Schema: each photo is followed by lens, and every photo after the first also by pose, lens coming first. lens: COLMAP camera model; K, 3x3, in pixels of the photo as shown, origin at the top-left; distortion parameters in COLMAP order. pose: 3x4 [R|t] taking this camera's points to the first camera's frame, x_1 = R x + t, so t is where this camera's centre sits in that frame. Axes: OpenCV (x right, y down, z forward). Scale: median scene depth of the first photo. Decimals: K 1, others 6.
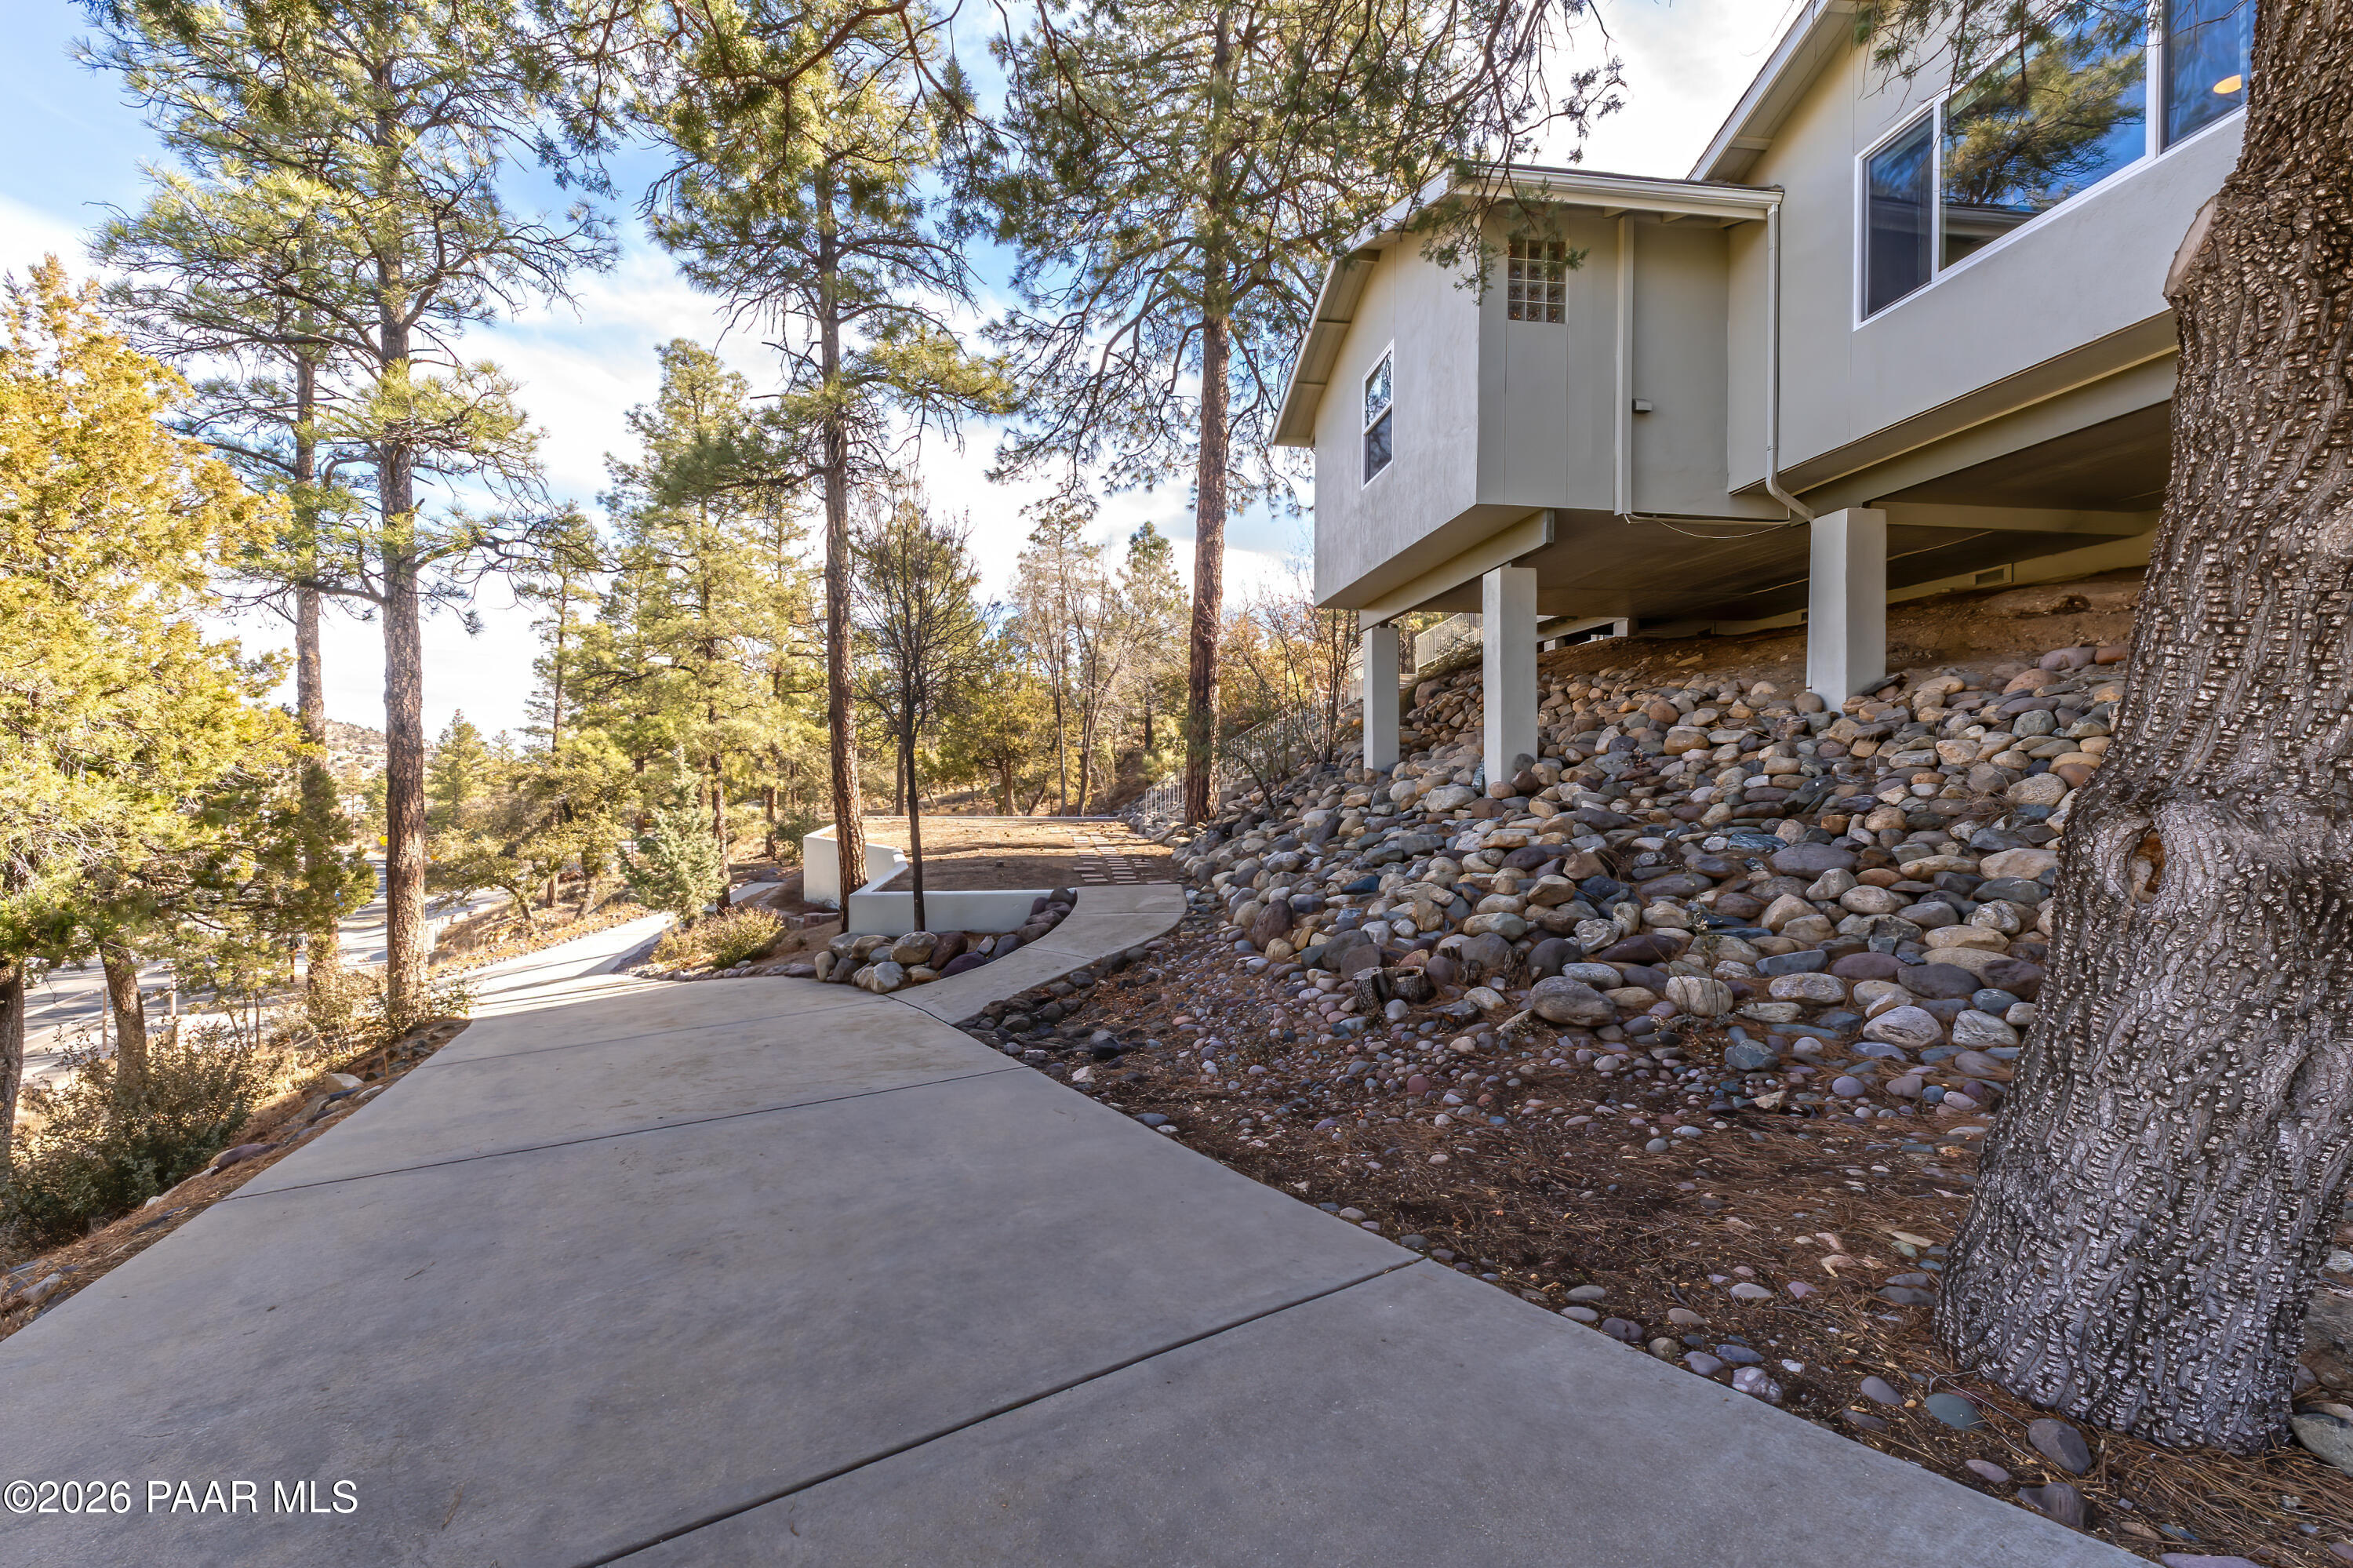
lens RADIAL K [[994.3, 0, 1177.6], [0, 994.3, 783.3], [0, 0, 1]] dist [0.006950, -0.000086]
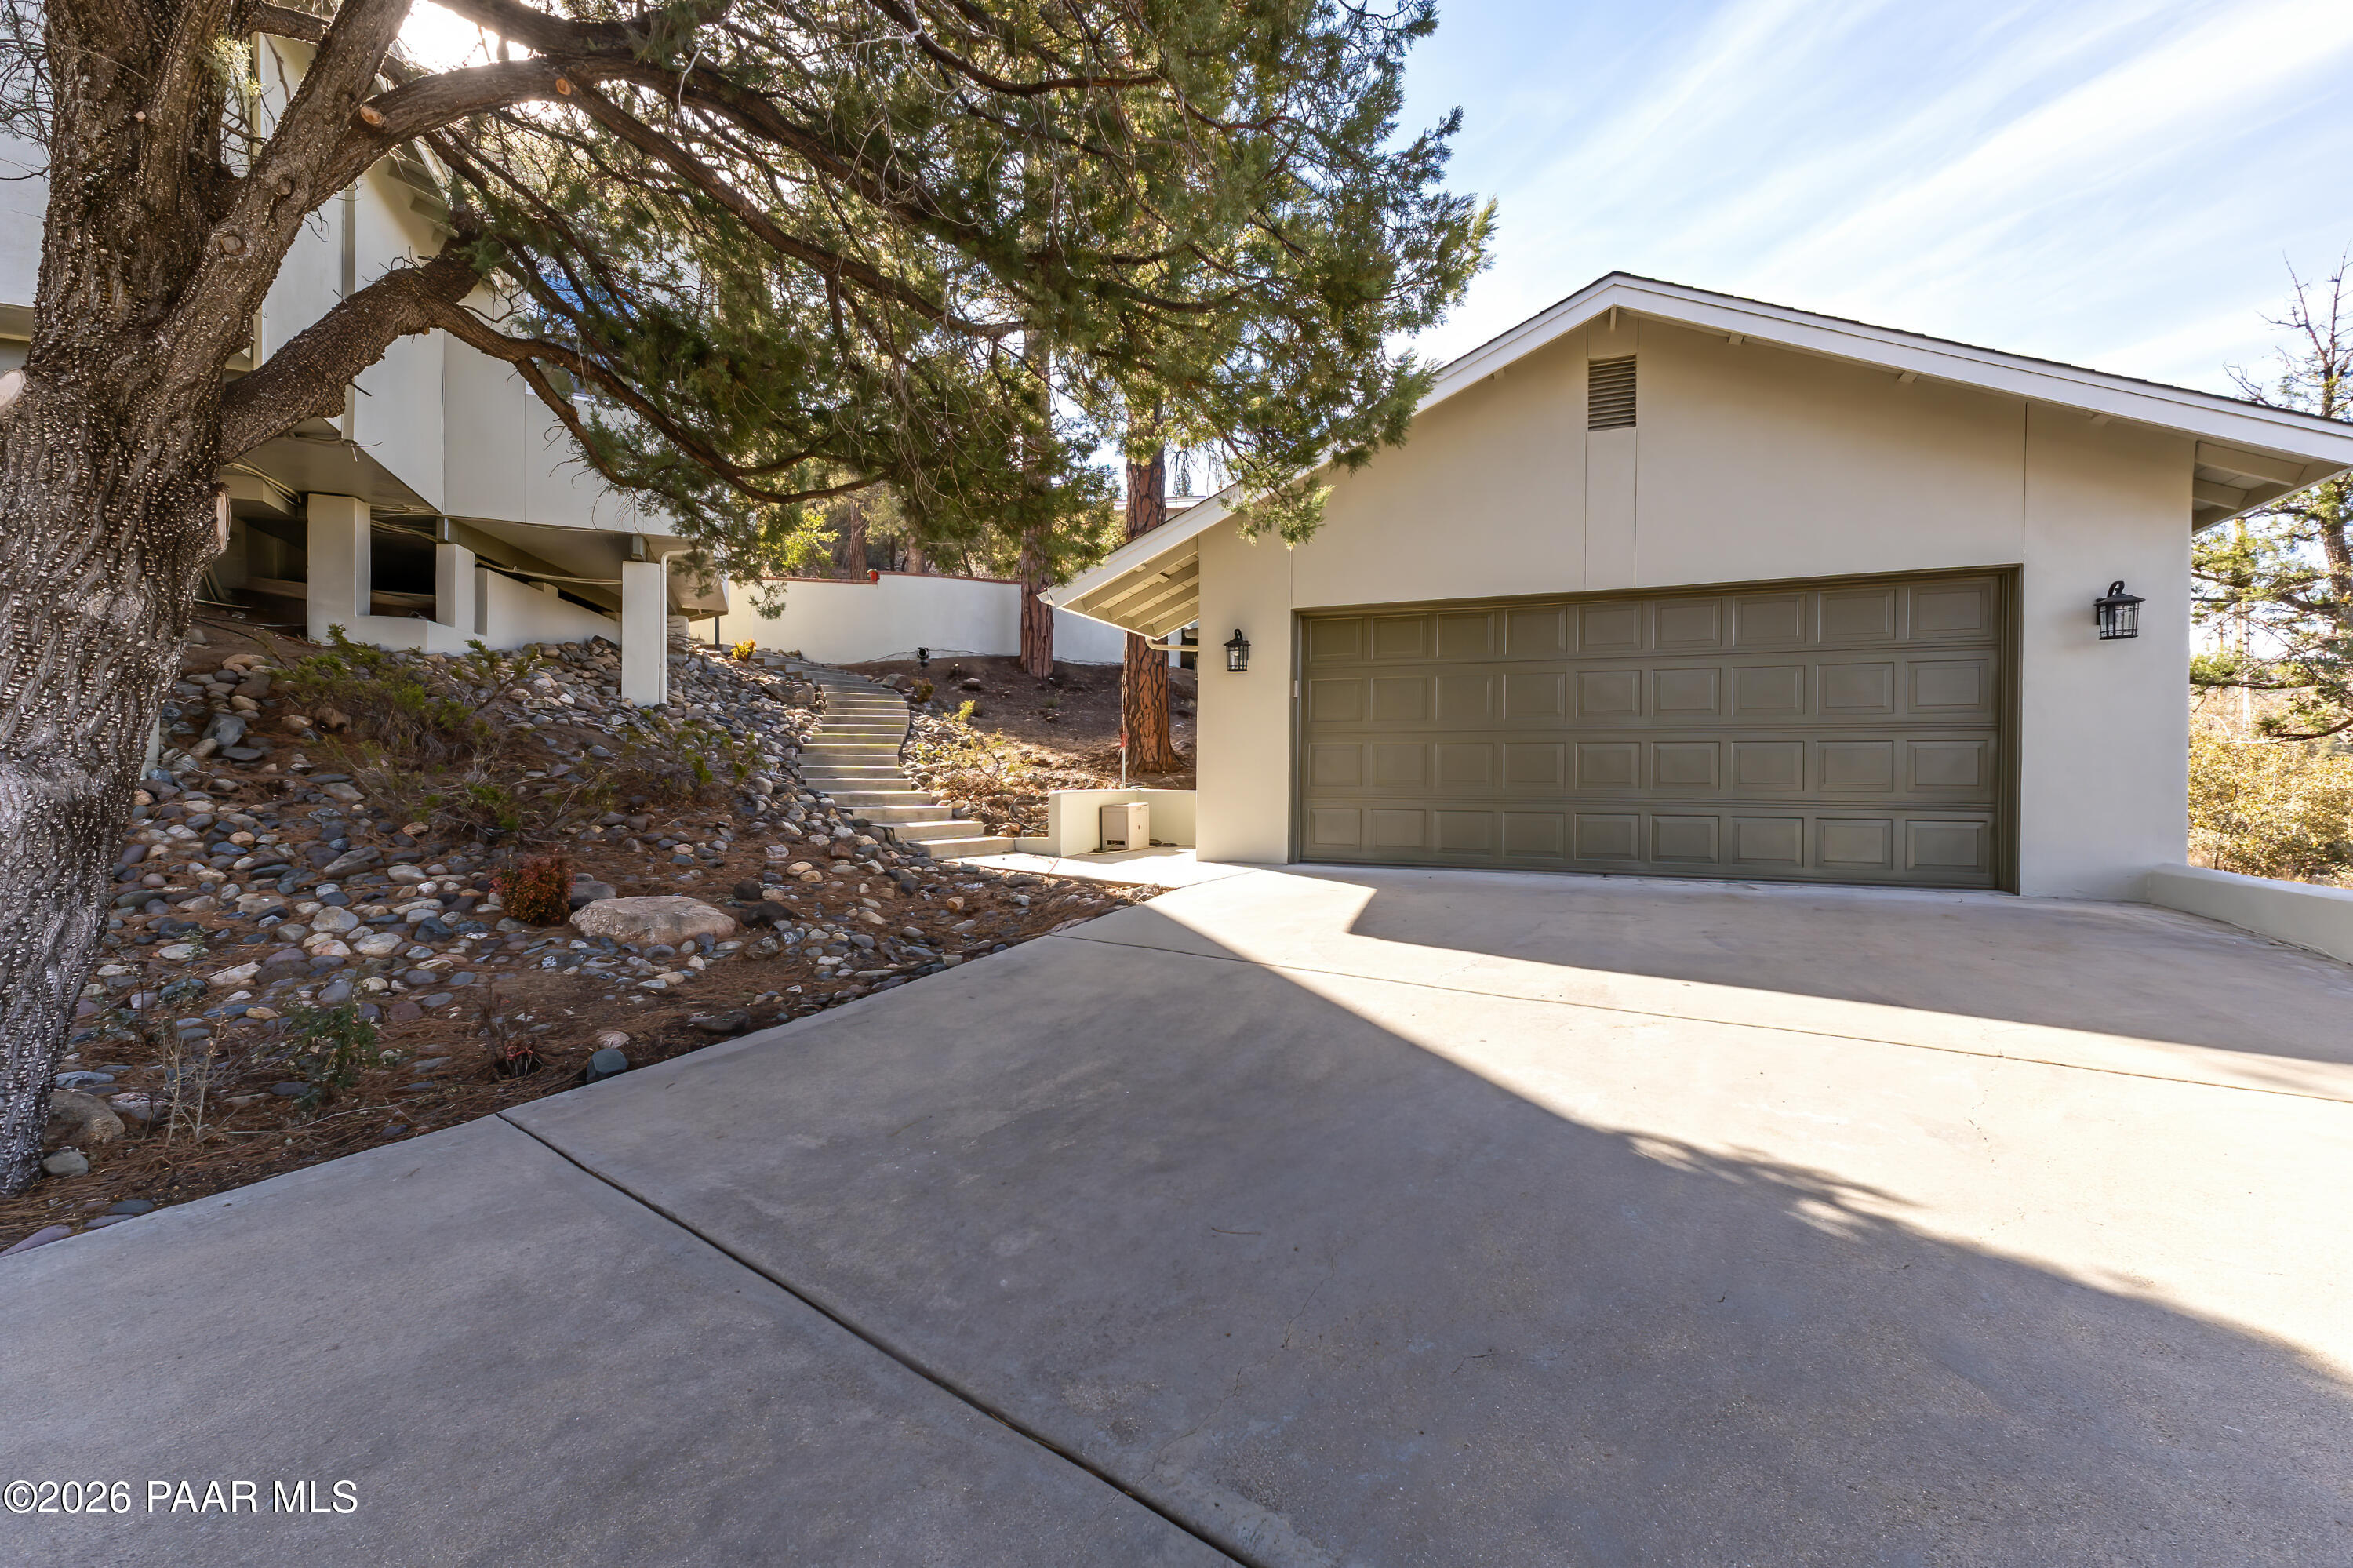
lens RADIAL K [[994.3, 0, 1176.8], [0, 994.3, 777.7], [0, 0, 1]] dist [0.006950, -0.000086]
pose [[-0.219473, -0.006208, 0.975599, -0.875287], [-0.007795, 0.999959, 0.004610, 0.022914], [-0.975587, -0.006593, -0.219512, -0.404317]]
